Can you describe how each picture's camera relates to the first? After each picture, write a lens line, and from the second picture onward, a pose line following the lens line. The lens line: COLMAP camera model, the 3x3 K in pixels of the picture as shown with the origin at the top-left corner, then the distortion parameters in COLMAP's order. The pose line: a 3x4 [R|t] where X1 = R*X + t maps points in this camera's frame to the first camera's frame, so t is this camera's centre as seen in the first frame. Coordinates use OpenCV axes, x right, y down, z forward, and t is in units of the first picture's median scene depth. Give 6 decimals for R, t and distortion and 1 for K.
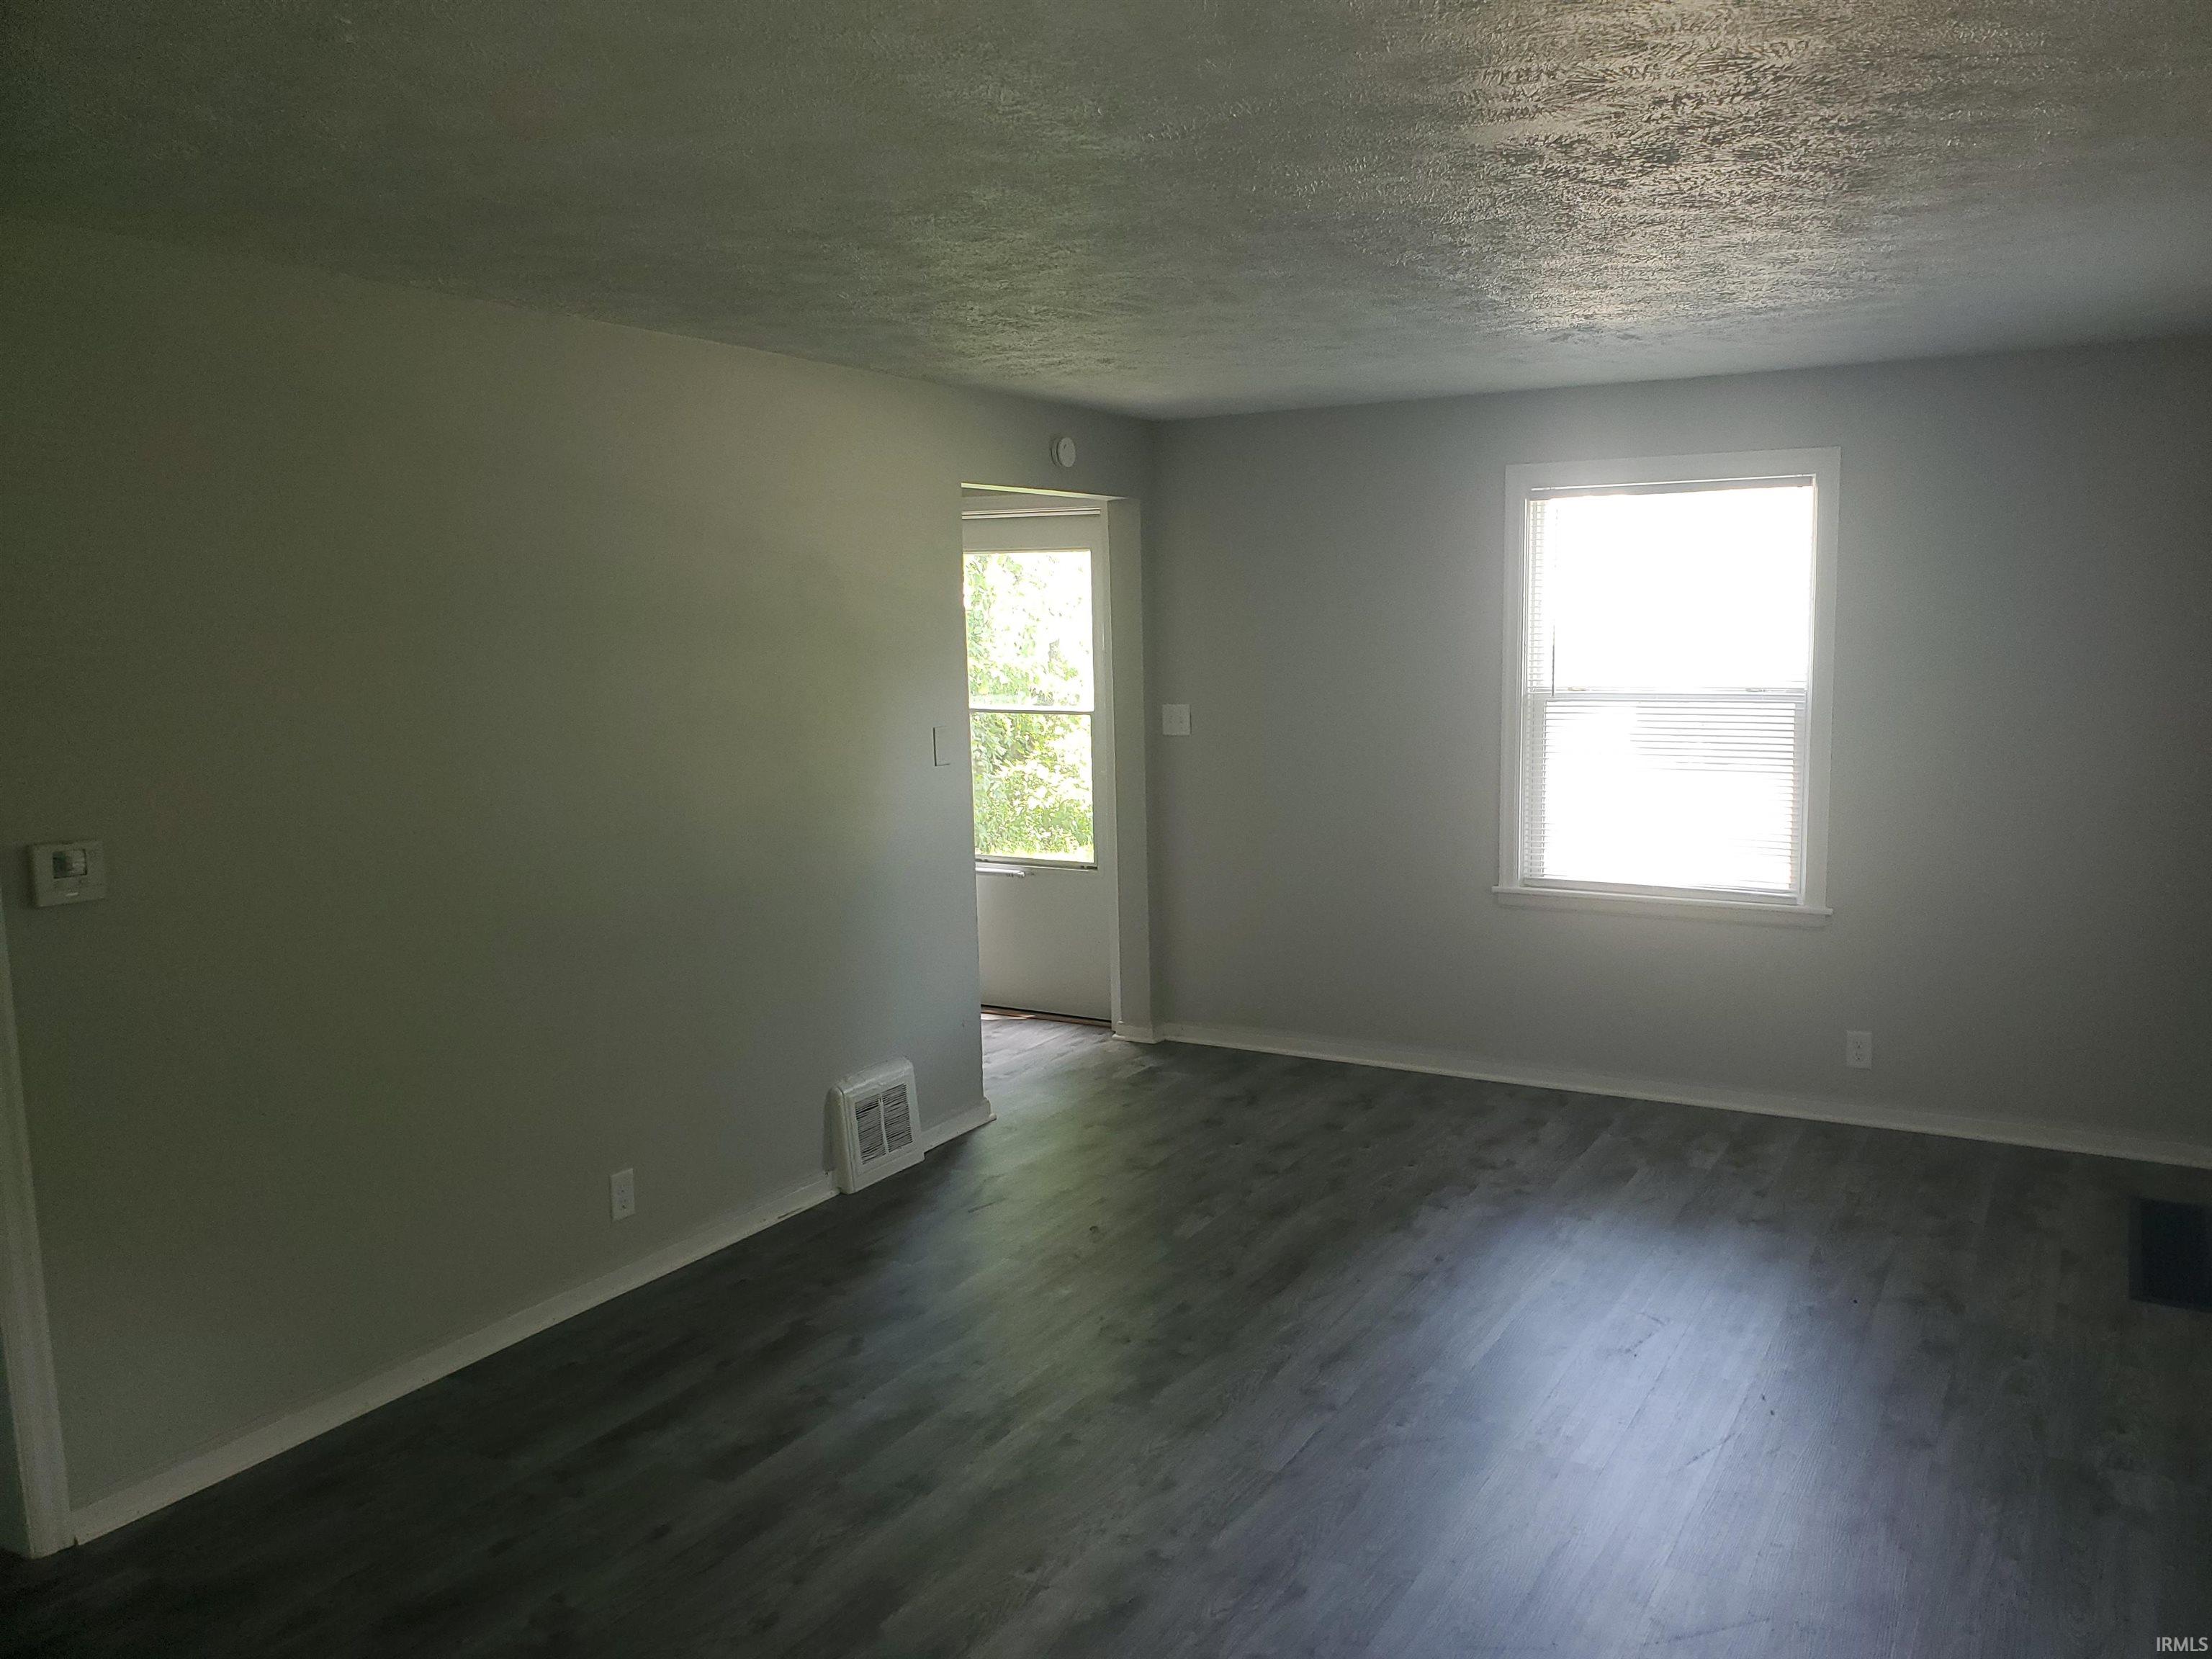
lens RADIAL K [[1686.0, 0, 1127.8], [0, 1686.0, 830.8], [0, 0, 1]] dist [-0.001568, -0.001304]
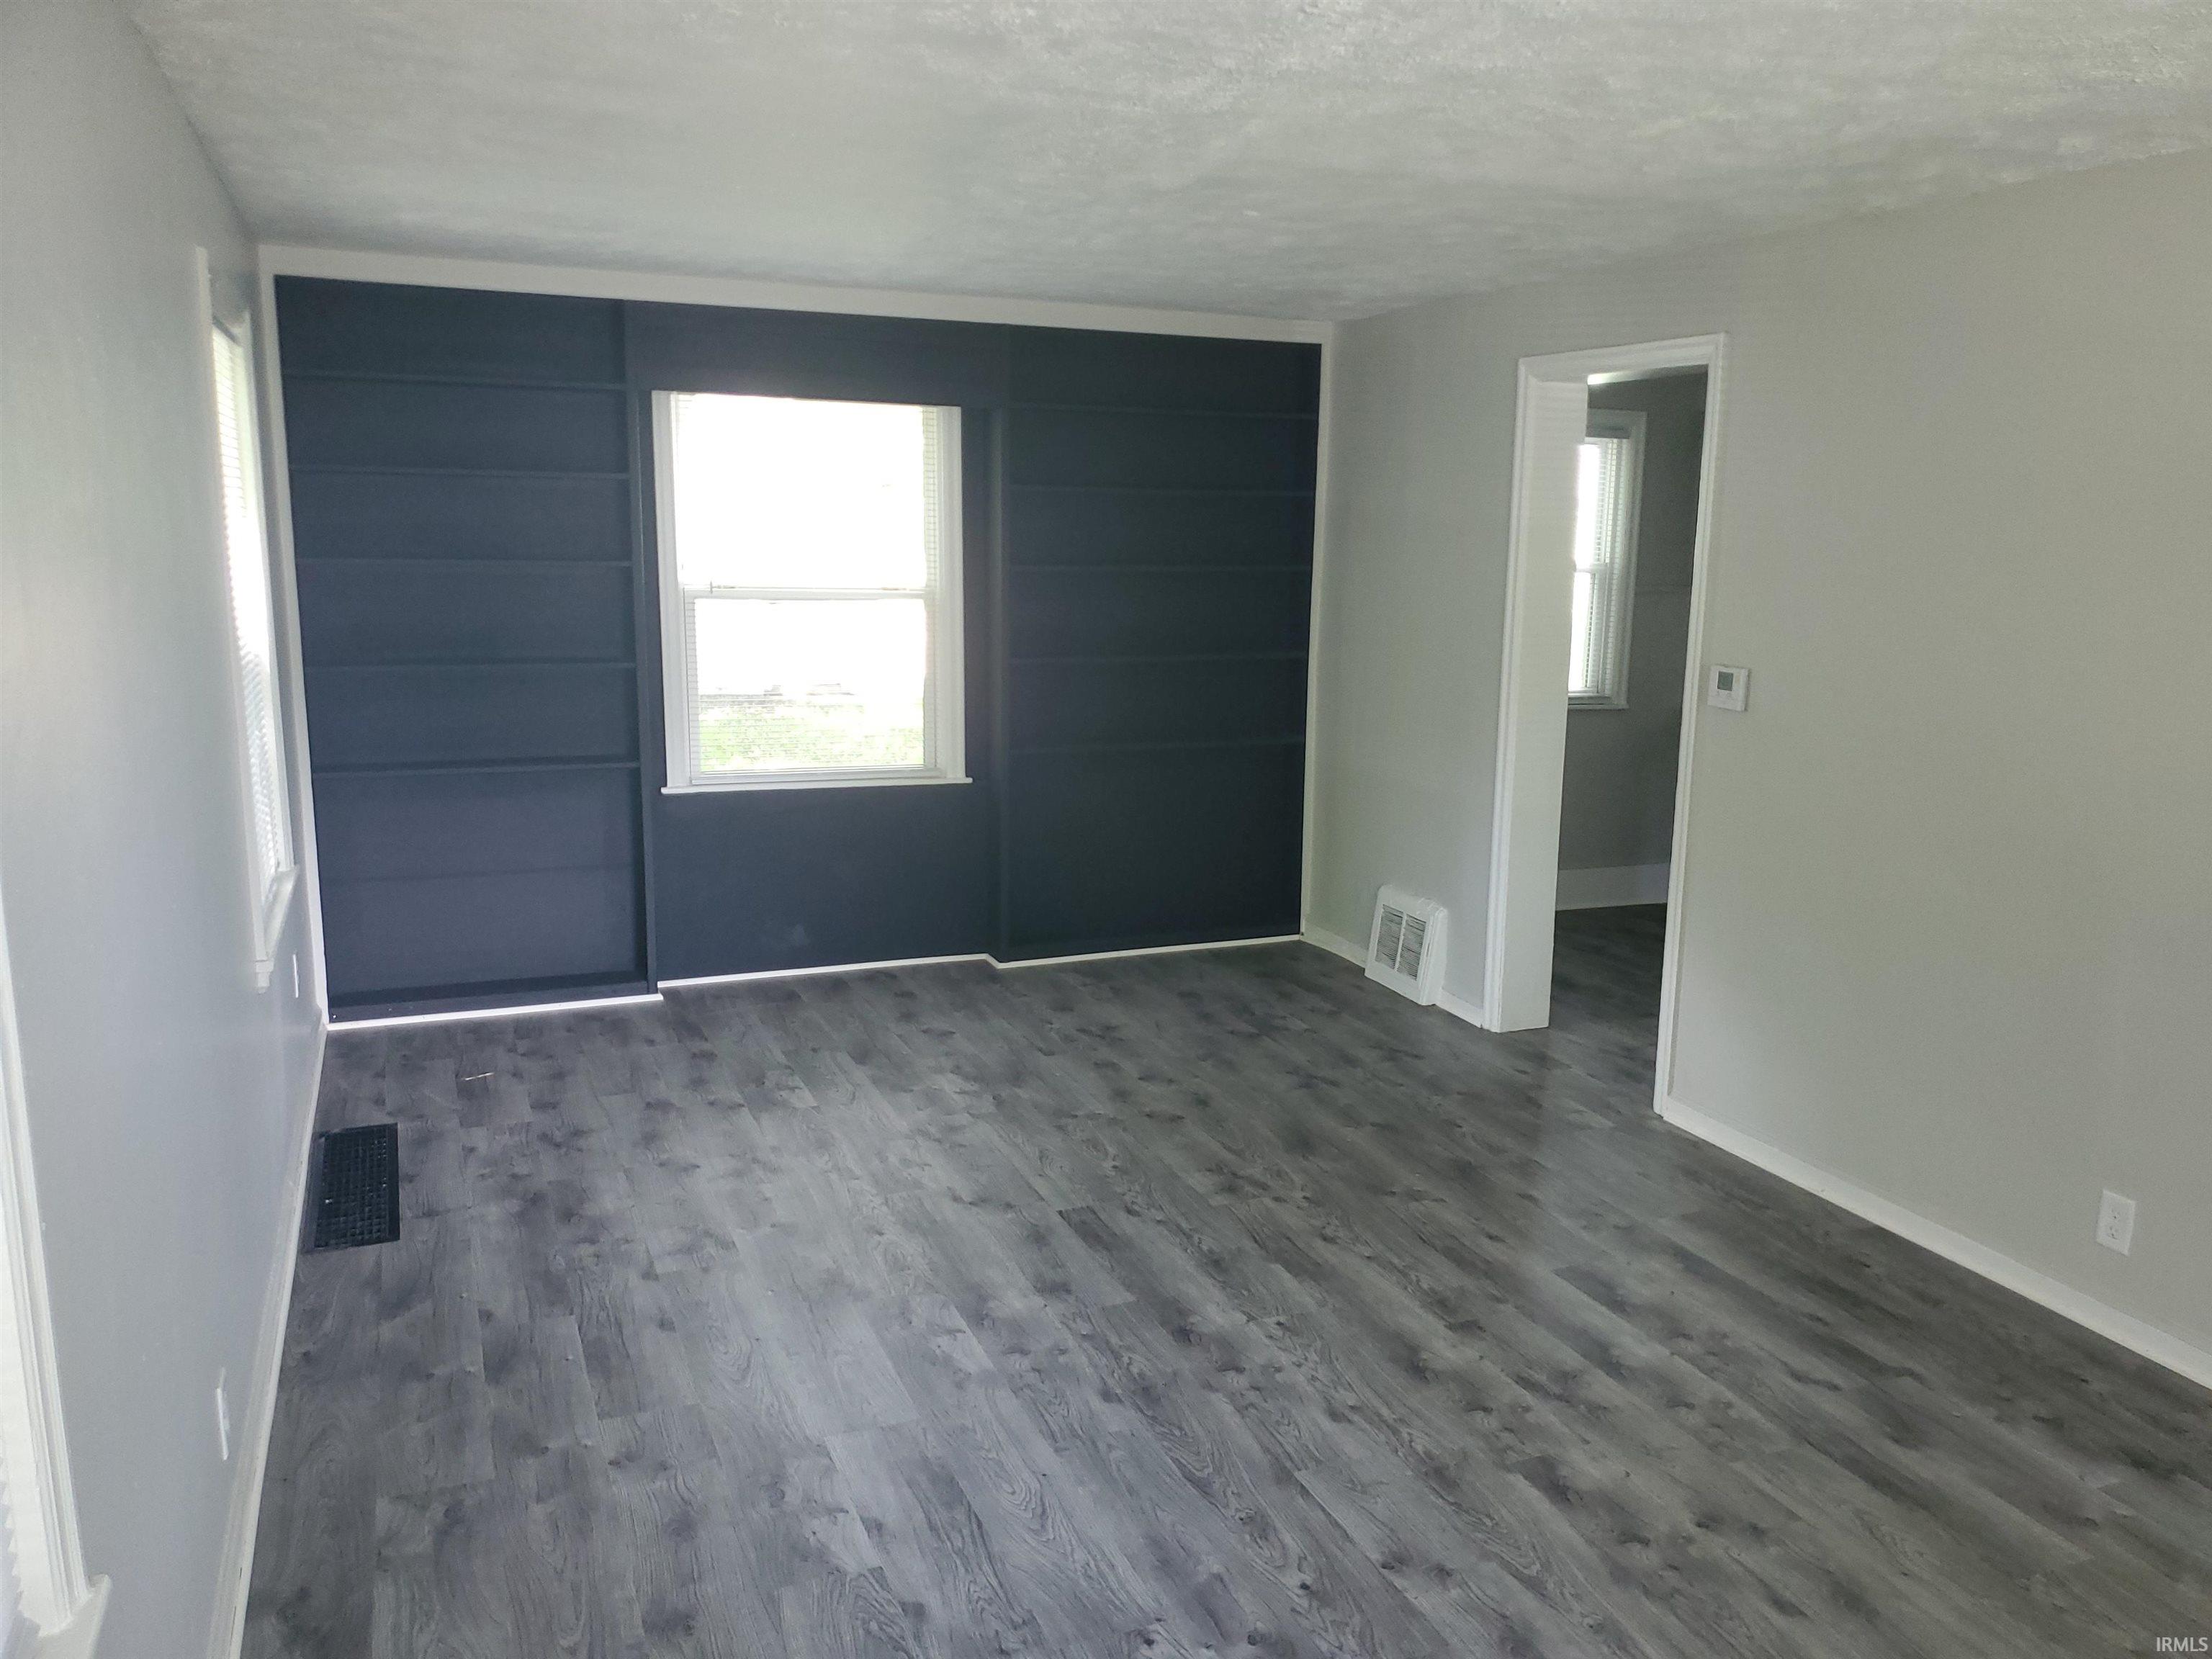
lens RADIAL K [[1686.0, 0, 1127.8], [0, 1686.0, 830.8], [0, 0, 1]] dist [-0.001568, -0.001304]
pose [[-0.600631, 0.152651, -0.784819, 0.796719], [-0.112185, 0.955802, 0.271765, -0.177673], [0.791617, 0.251275, -0.556959, 1.356173]]
